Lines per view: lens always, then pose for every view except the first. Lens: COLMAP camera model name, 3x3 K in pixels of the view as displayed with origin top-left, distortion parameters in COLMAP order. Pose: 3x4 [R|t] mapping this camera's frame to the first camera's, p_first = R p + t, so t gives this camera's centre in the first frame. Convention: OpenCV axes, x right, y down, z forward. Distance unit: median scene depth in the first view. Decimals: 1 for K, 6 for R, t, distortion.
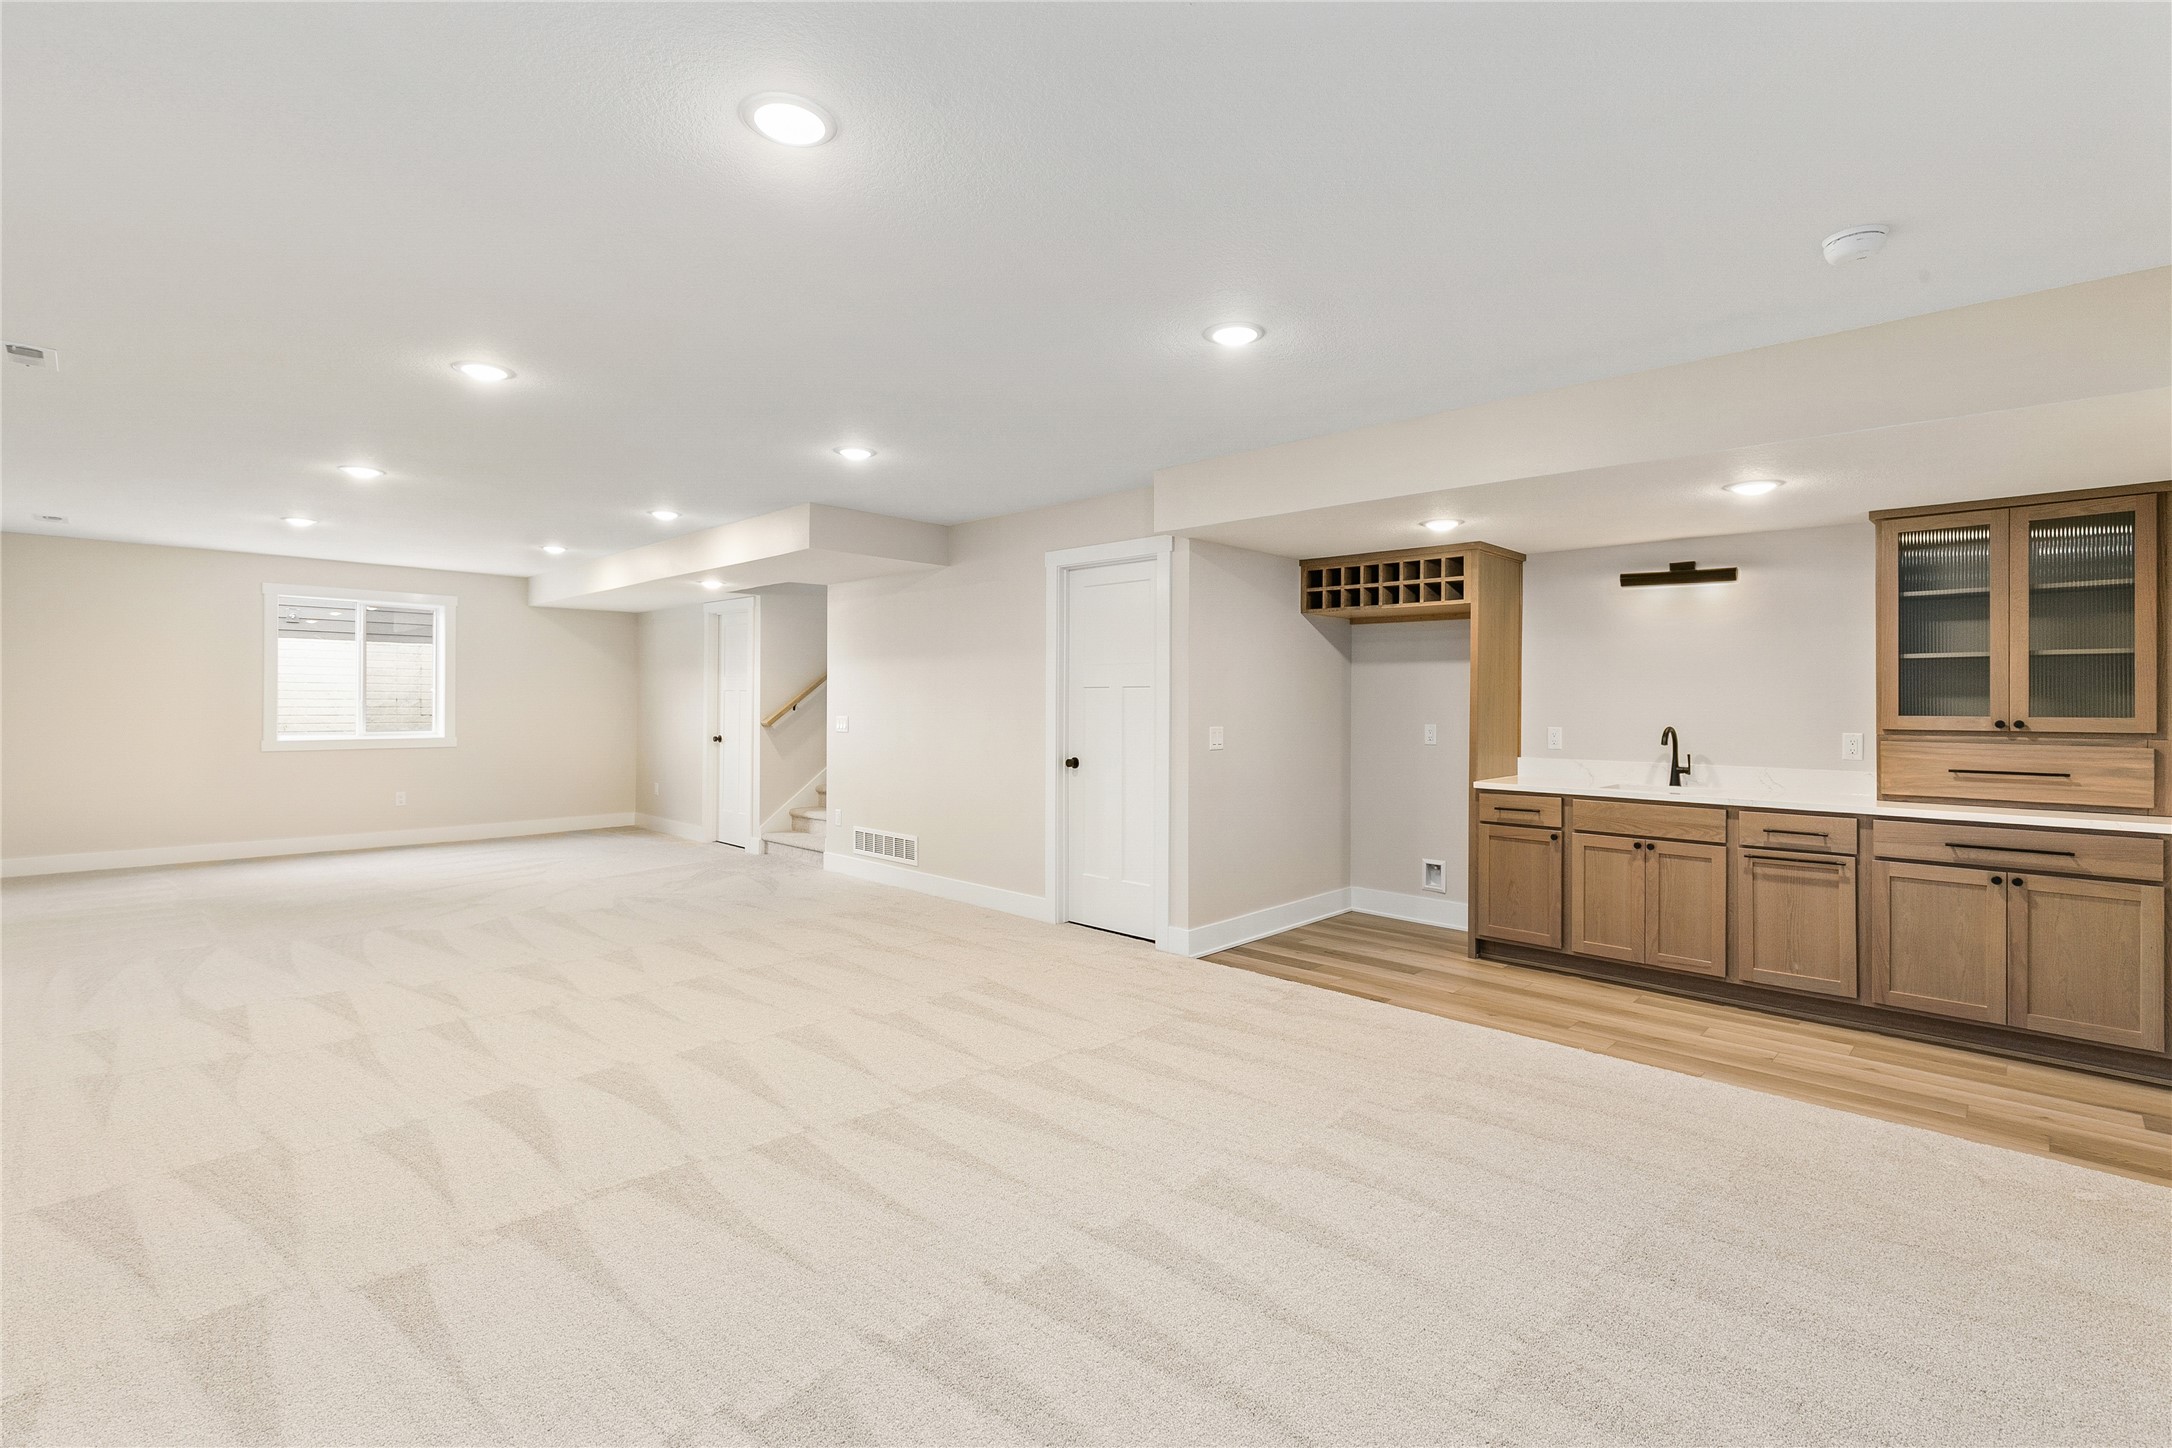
lens RADIAL K [[989.1, 0, 1097.0], [0, 989.1, 715.2], [0, 0, 1]] dist [0.000354, 0.000060]
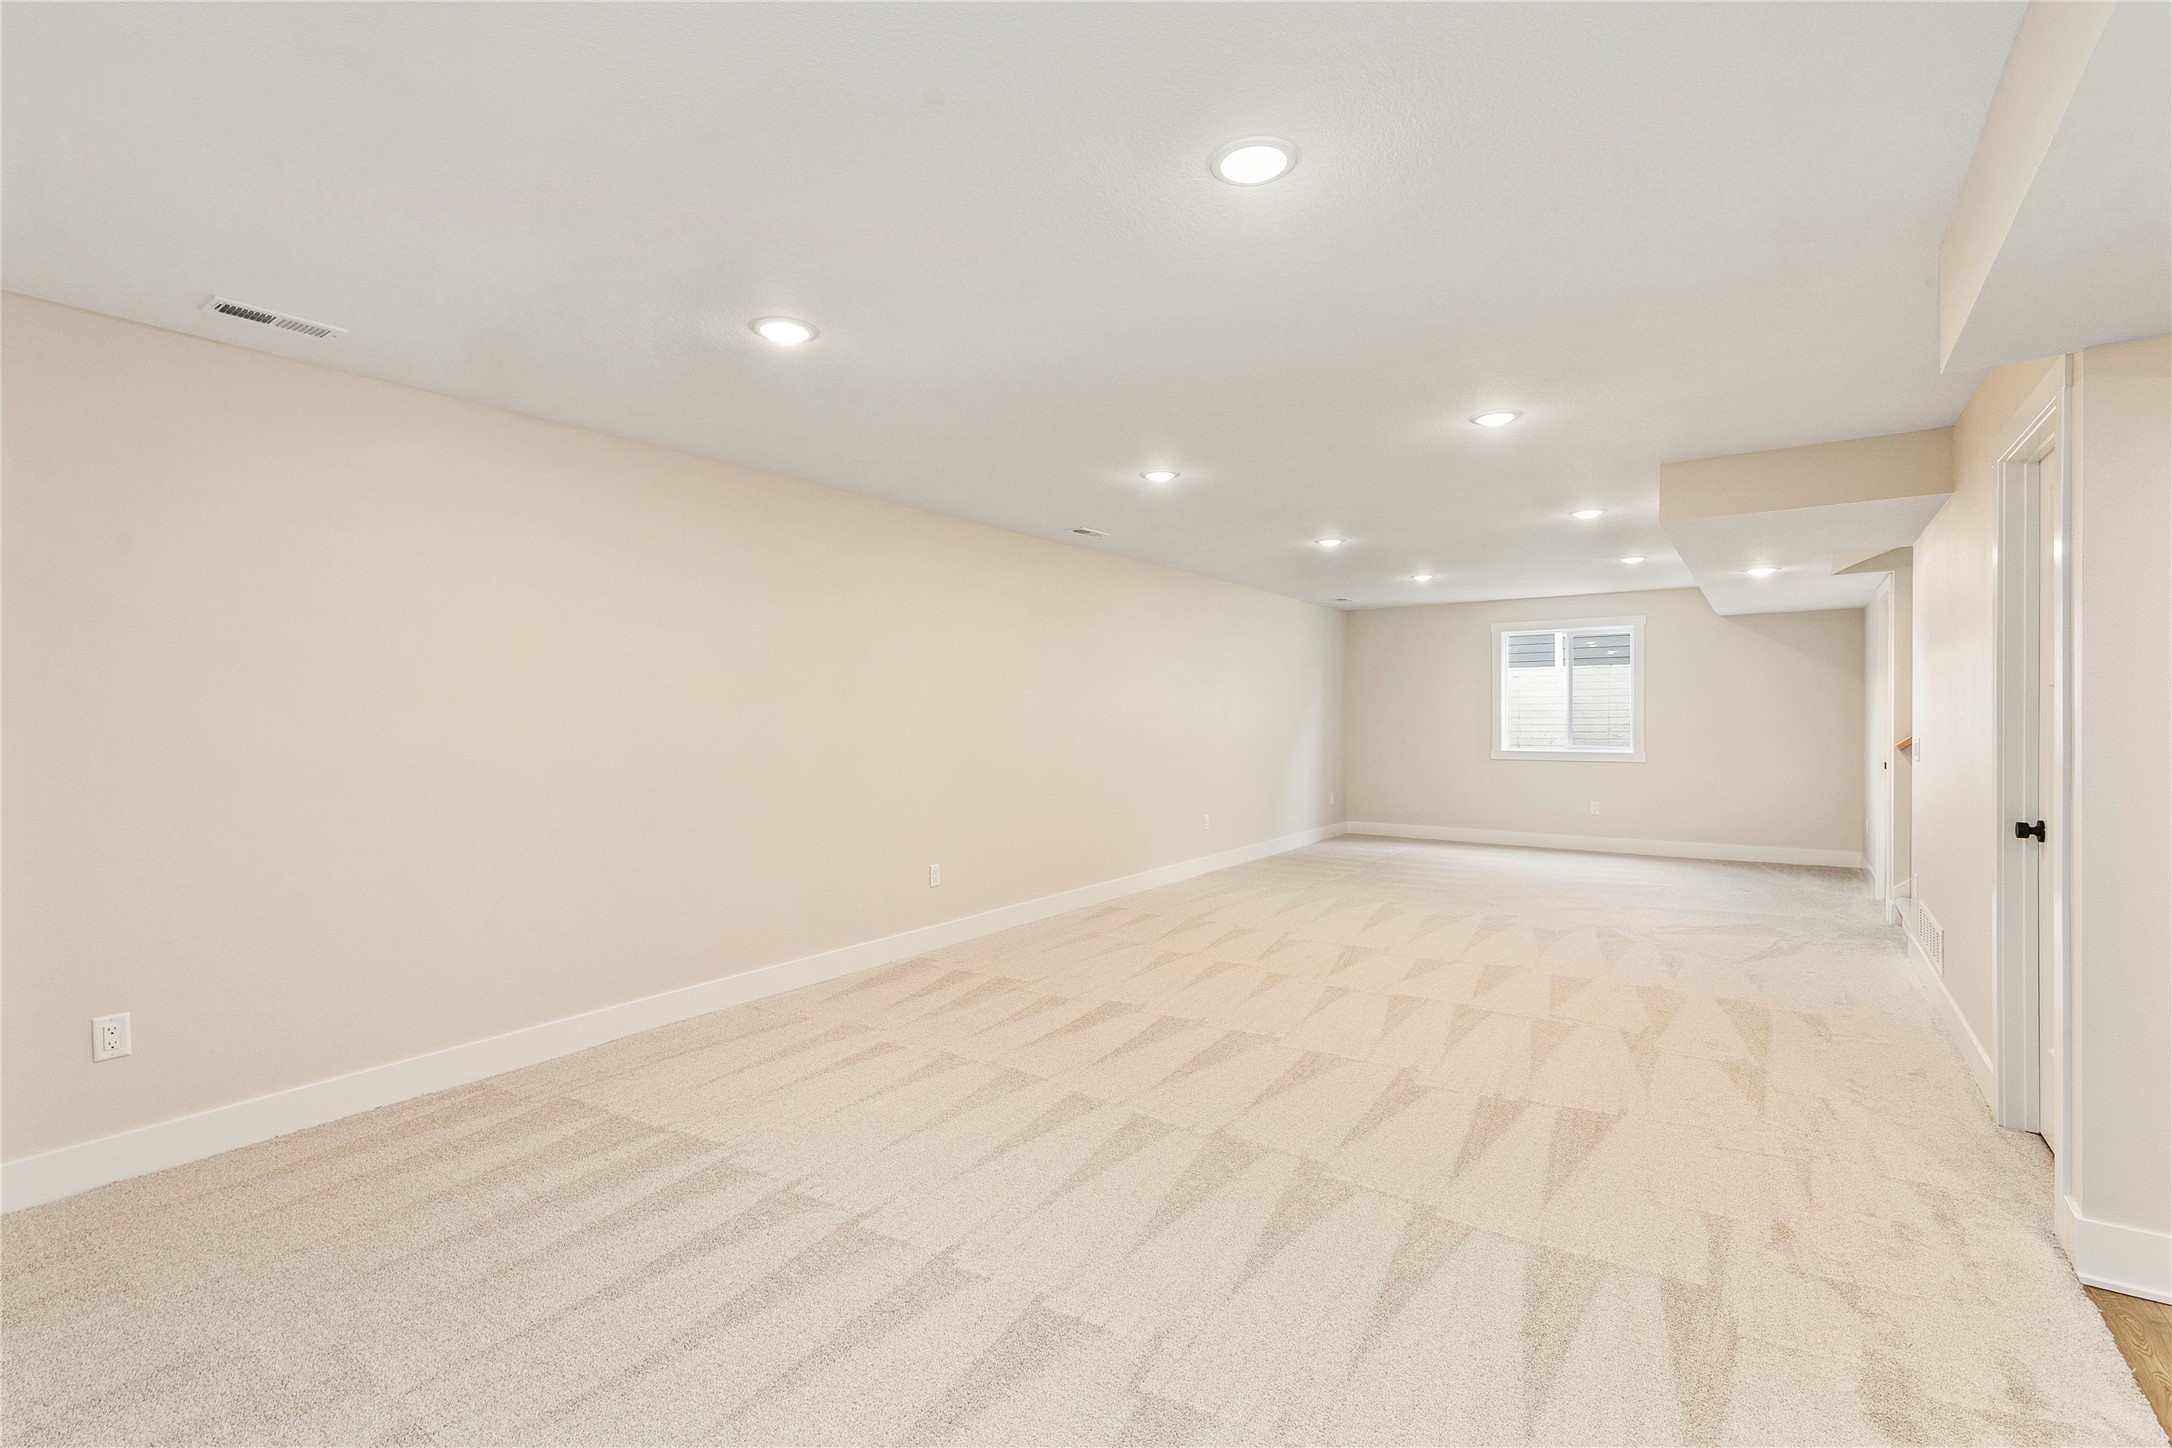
lens RADIAL K [[989.1, 0, 1095.8], [0, 989.1, 714.7], [0, 0, 1]] dist [0.000354, 0.000060]
pose [[0.139326, -0.008767, -0.990208, 0.615879], [-0.009479, 0.999903, -0.010187, -0.005208], [0.990201, 0.010806, 0.139230, 0.621496]]
